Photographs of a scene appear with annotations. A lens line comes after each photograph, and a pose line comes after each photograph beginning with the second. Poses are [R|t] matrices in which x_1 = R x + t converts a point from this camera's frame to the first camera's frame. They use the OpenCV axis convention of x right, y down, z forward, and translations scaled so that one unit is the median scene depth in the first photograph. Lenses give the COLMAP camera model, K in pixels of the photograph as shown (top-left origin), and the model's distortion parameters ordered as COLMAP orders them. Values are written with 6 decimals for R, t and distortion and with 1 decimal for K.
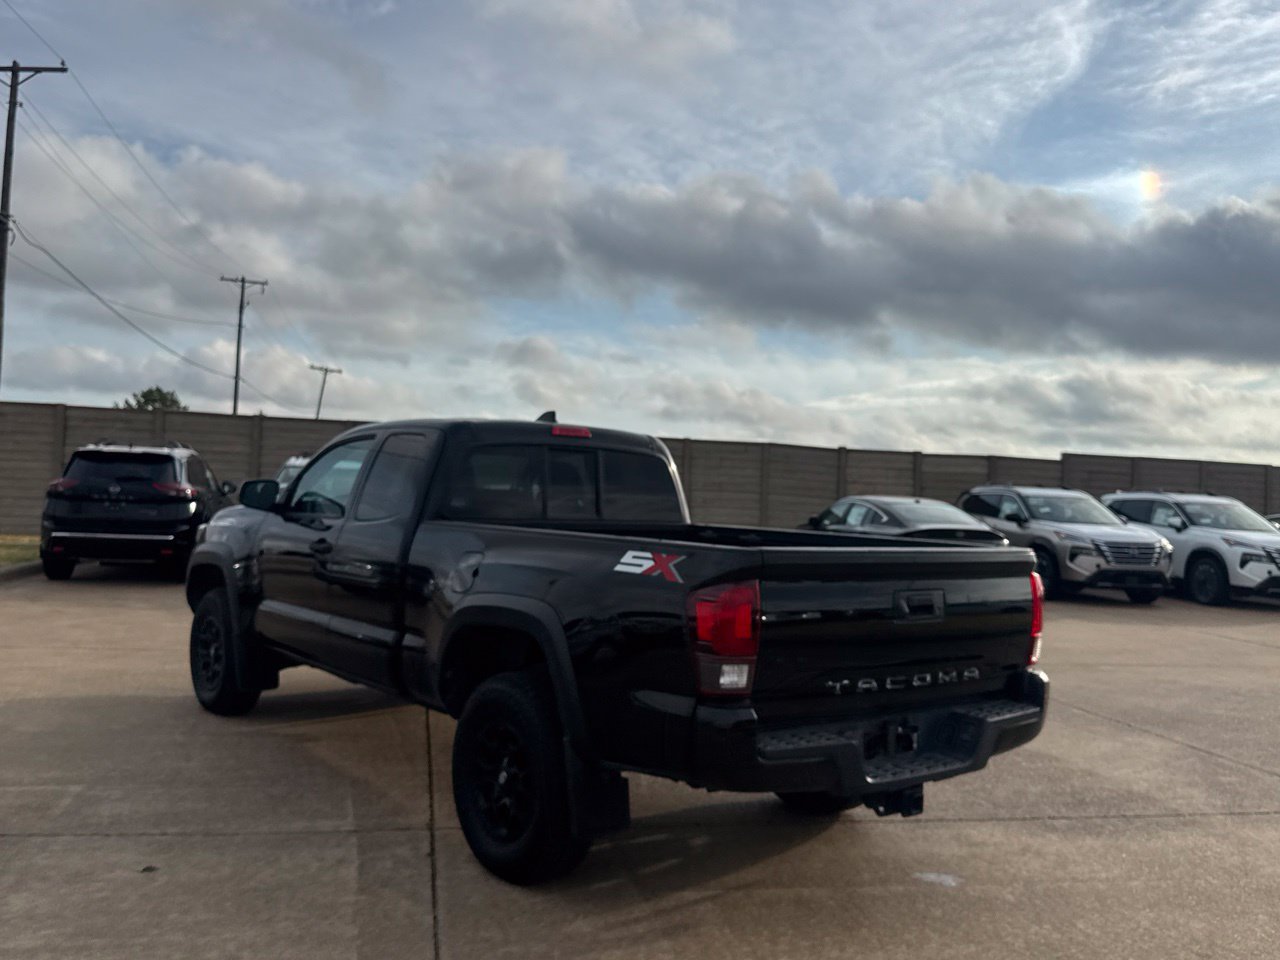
lens RADIAL K [[1122.4, 0, 640.0], [0, 1122.4, 480.0], [0, 0, 1]] dist [0.130640, -0.245627]
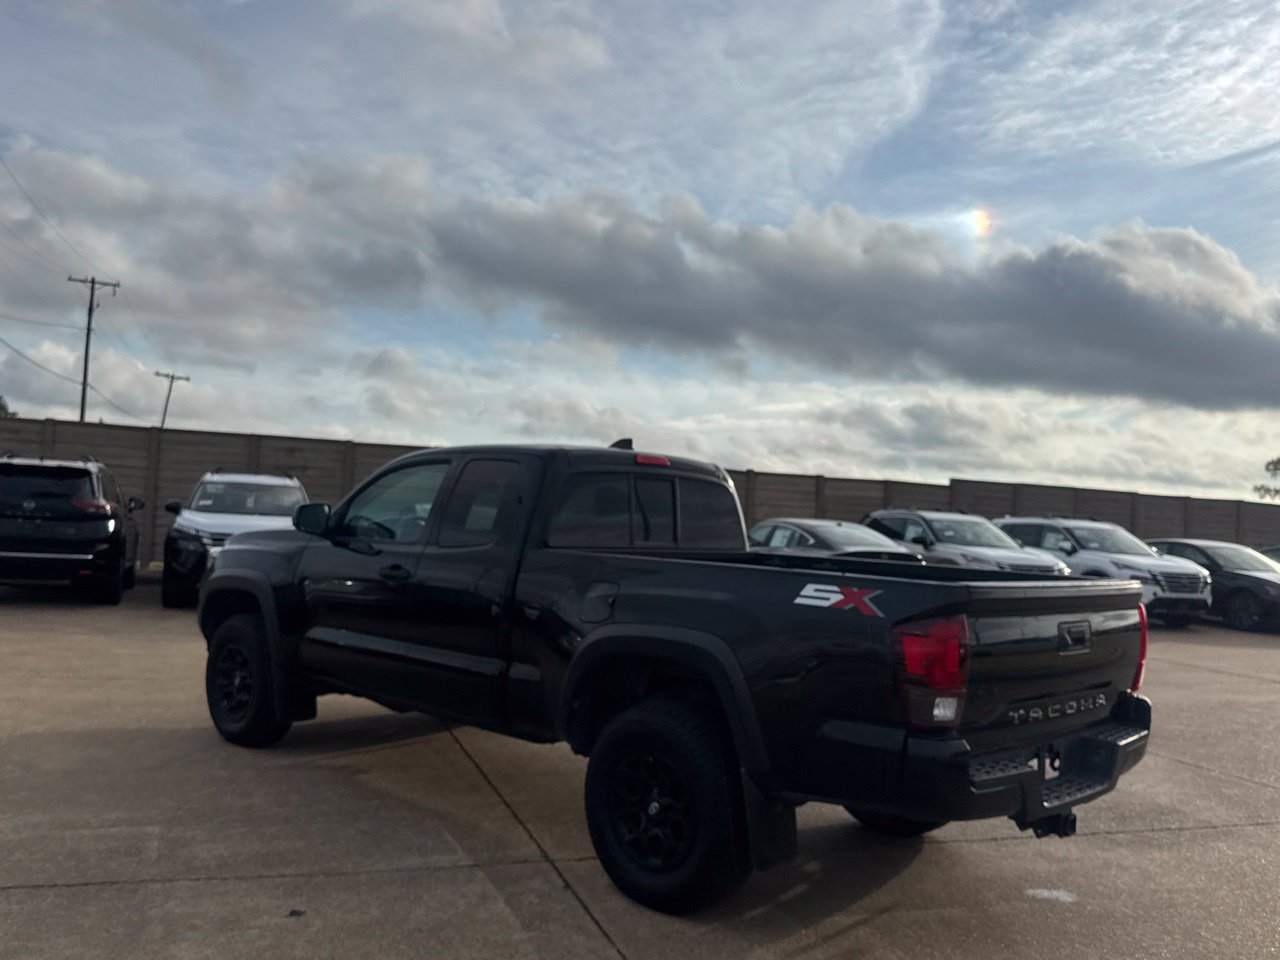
lens RADIAL K [[1126.1, 0, 638.0], [0, 1126.1, 487.1], [0, 0, 1]] dist [0.116197, -0.235944]
pose [[0.990852, 0.013721, 0.134252, -0.068220], [-0.012570, 0.999877, -0.009418, -0.002925], [-0.134365, 0.007644, 0.990902, 0.001494]]
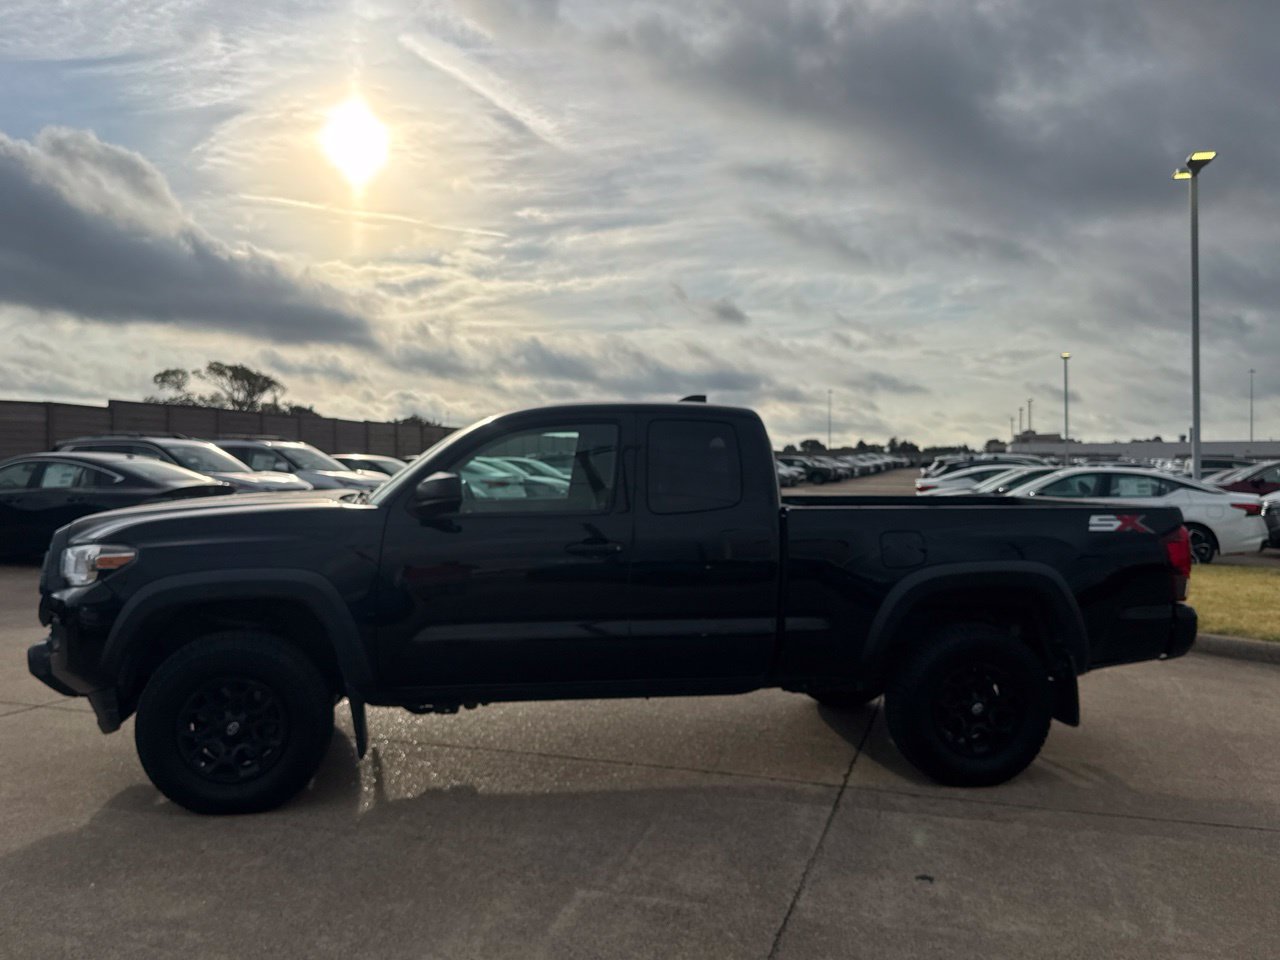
lens RADIAL K [[1115.6, 0, 631.3], [0, 1115.6, 523.7], [0, 0, 1]] dist [0.099730, -0.178472]
pose [[0.466834, -0.086799, 0.880075, -0.338211], [0.001296, 0.995238, 0.097470, -0.014856], [-0.884344, -0.044362, 0.464724, 0.184746]]
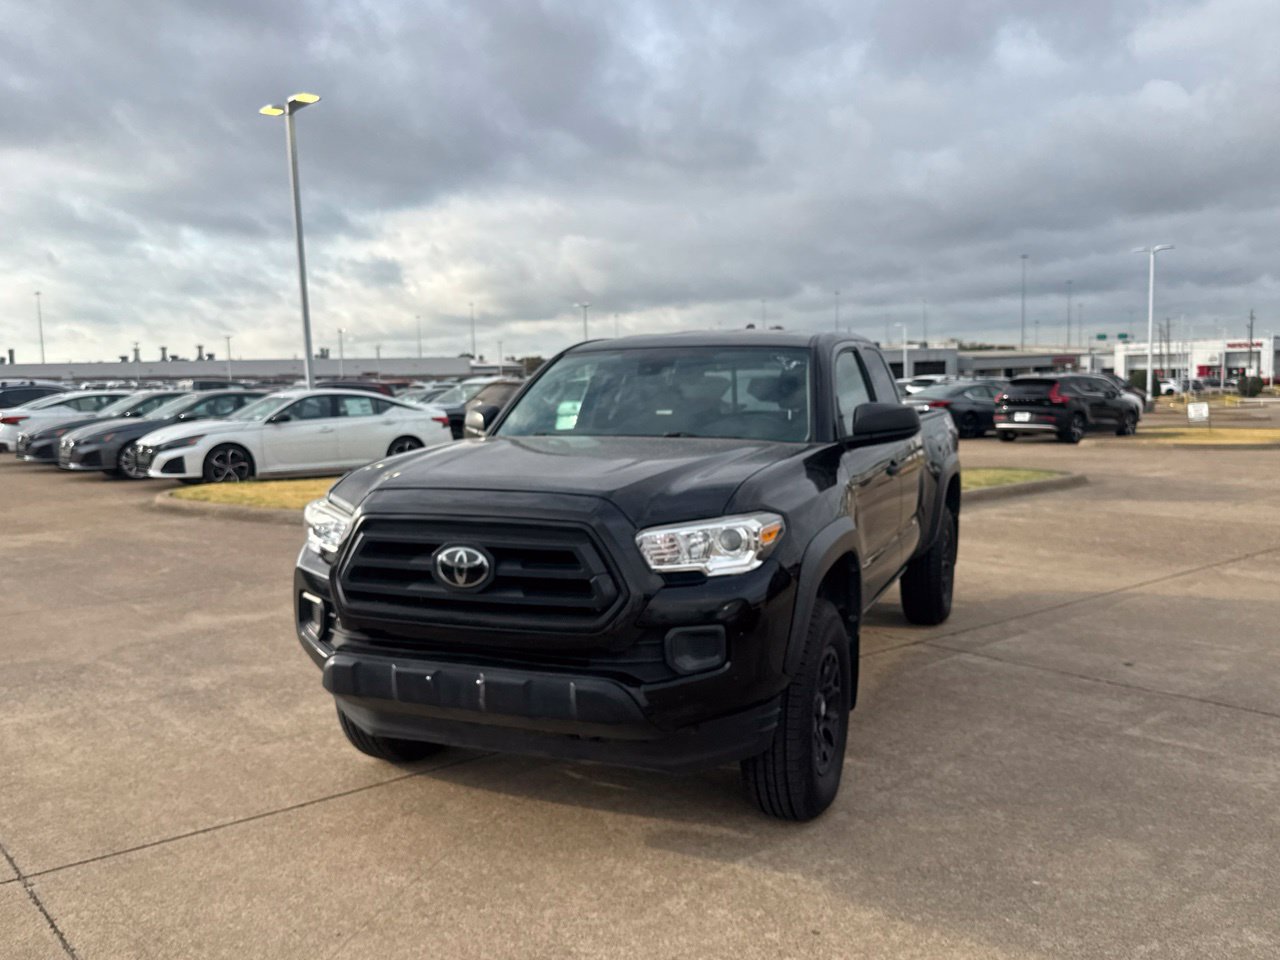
lens RADIAL K [[1087.9, 0, 630.3], [0, 1087.9, 510.4], [0, 0, 1]] dist [0.140050, -0.294386]
pose [[-0.490709, -0.137108, 0.860468, -0.319635], [-0.013236, 0.988601, 0.149977, -0.013856], [-0.871223, 0.062206, -0.486930, 0.522112]]
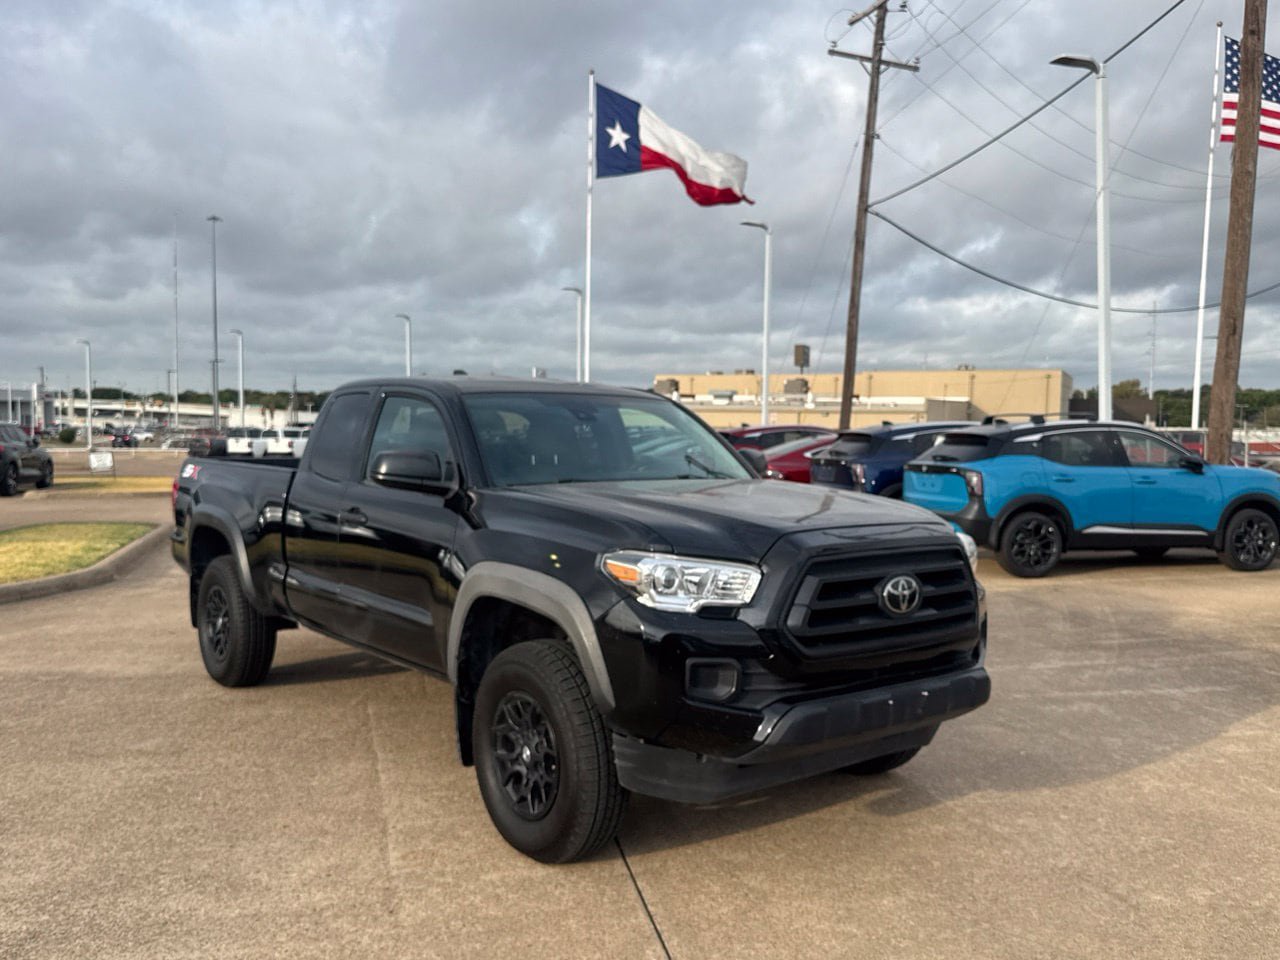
lens RADIAL K [[1091.1, 0, 647.5], [0, 1091.1, 508.3], [0, 0, 1]] dist [0.107999, -0.209320]
pose [[-0.998496, -0.051403, -0.019070, -0.092491], [-0.052524, 0.996574, 0.063893, -0.002897], [0.015721, 0.064798, -0.997775, 0.663007]]
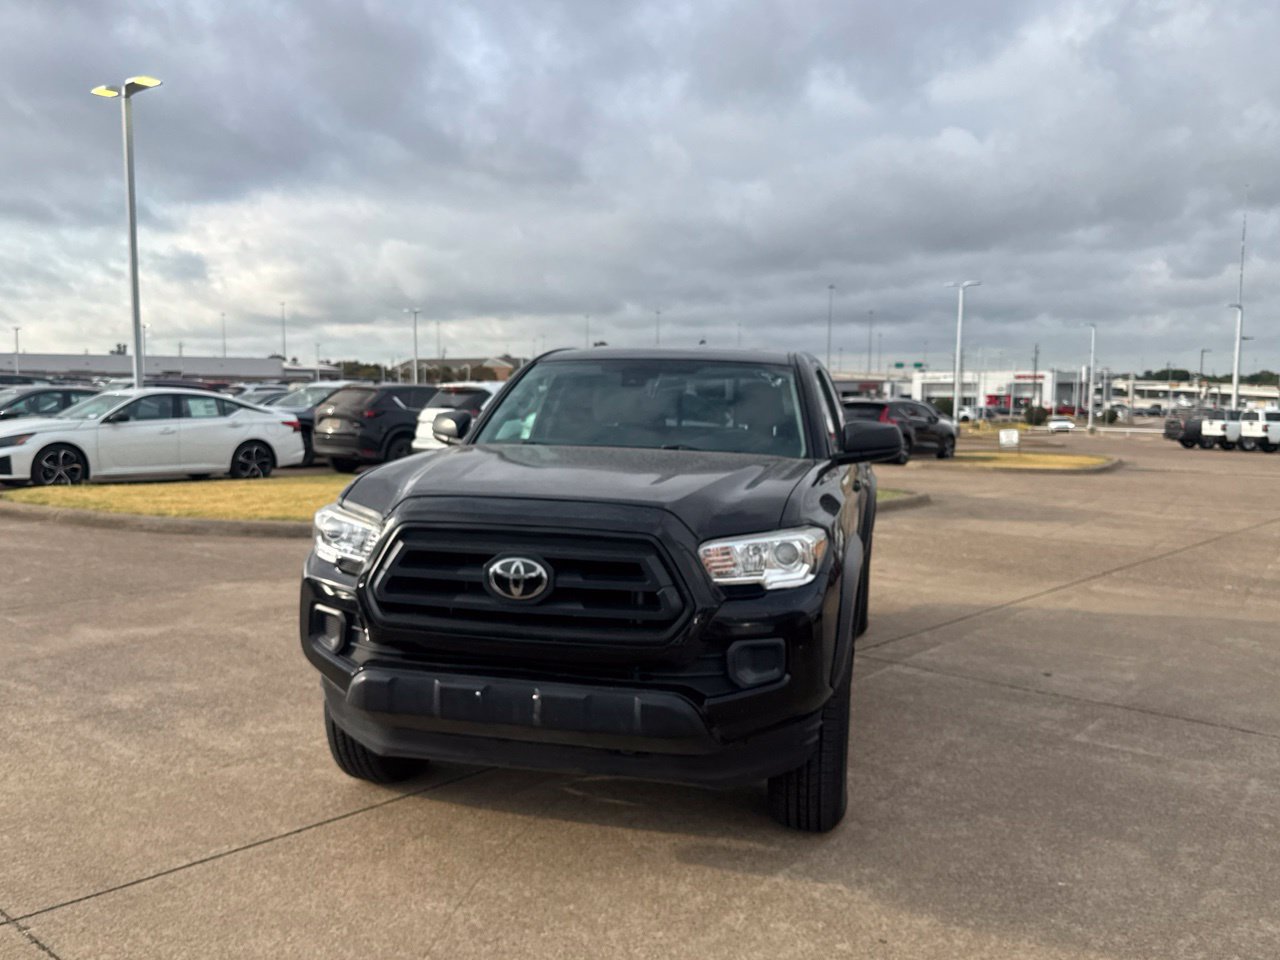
lens RADIAL K [[1091.6, 0, 629.1], [0, 1091.6, 501.4], [0, 0, 1]] dist [0.110688, -0.213789]
pose [[-0.622486, -0.130678, 0.771644, -0.295930], [-0.052674, 0.990721, 0.125287, -0.012240], [-0.780857, 0.037343, -0.623593, 0.555035]]
